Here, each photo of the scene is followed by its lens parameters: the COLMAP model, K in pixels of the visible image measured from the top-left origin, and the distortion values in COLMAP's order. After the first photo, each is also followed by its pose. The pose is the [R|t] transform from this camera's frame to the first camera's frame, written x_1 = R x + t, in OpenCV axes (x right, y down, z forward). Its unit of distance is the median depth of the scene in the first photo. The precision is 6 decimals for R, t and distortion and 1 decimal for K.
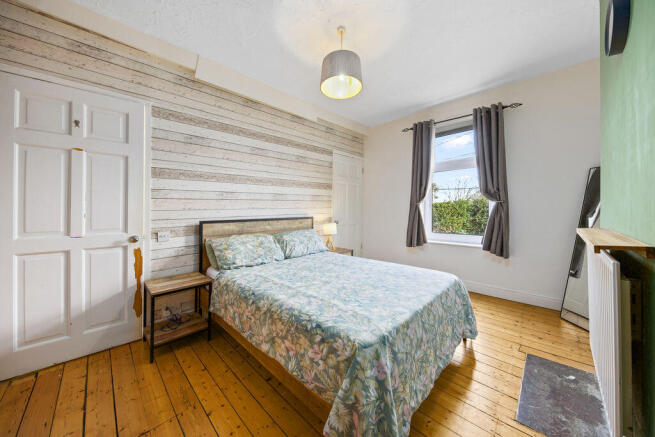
lens RADIAL K [[221.5, 0, 325.4], [0, 221.5, 212.4], [0, 0, 1]] dist [0.001696, 0.000056]
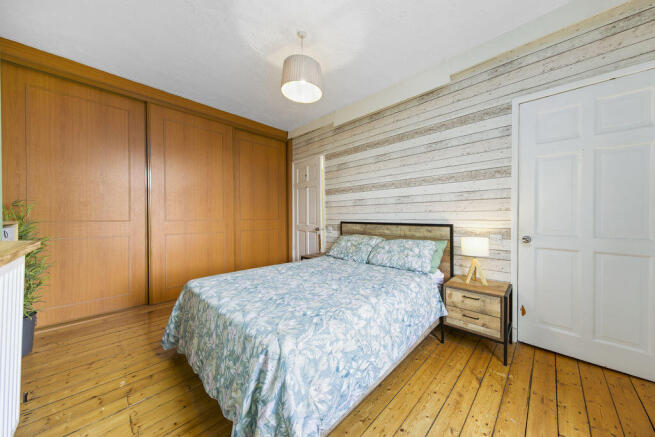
lens RADIAL K [[221.5, 0, 325.4], [0, 221.5, 212.4], [0, 0, 1]] dist [0.001696, 0.000056]
pose [[0.018043, 0.006163, -0.999818, 0.764195], [-0.000185, 0.999981, 0.006160, -0.025514], [0.999837, 0.000074, 0.018044, 0.745718]]
